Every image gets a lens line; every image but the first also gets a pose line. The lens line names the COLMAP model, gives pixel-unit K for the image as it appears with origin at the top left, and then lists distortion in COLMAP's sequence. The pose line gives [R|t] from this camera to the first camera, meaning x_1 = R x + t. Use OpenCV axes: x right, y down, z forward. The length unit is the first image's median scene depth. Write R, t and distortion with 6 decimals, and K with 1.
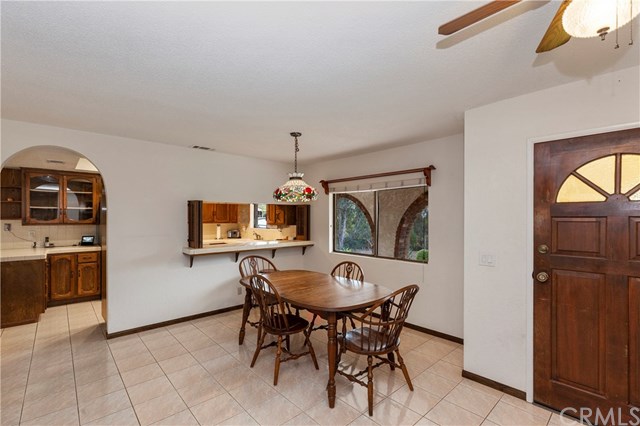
lens RADIAL K [[289.3, 0, 321.9], [0, 289.3, 217.2], [0, 0, 1]] dist [0.009576, 0.000156]
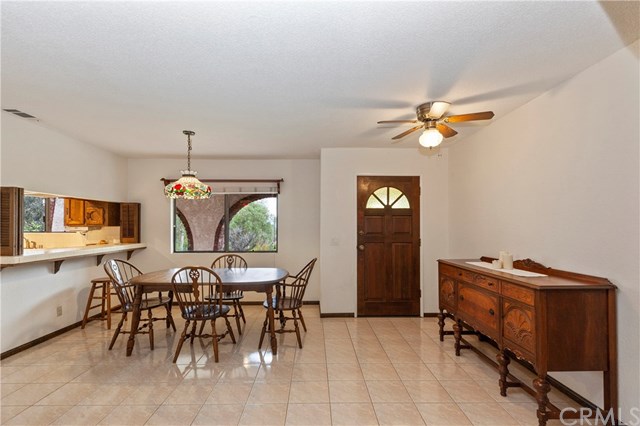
lens RADIAL K [[291.4, 0, 317.1], [0, 291.4, 220.8], [0, 0, 1]] dist [0.002308, 0.000315]
pose [[0.667527, 0.012195, 0.744485, -0.551283], [0.000217, 0.999863, -0.016573, 0.042342], [-0.744585, 0.011225, 0.667433, -0.026162]]
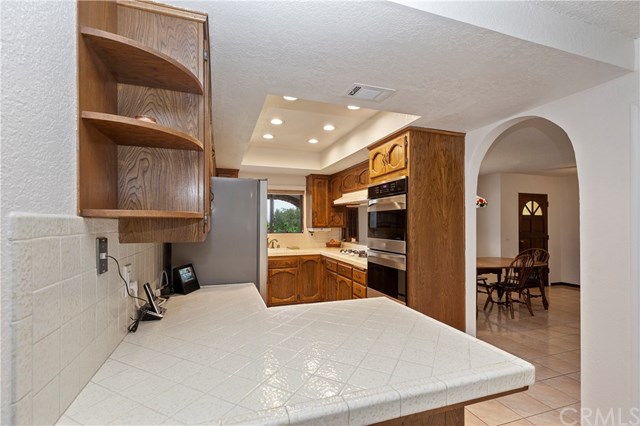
lens RADIAL K [[291.4, 0, 317.1], [0, 291.4, 220.8], [0, 0, 1]] dist [0.002308, 0.000315]
pose [[0.399361, 0.004793, 0.916781, -1.696169], [-0.002585, 0.999988, -0.004102, 0.015382], [-0.916790, -0.000732, 0.399369, 1.112727]]
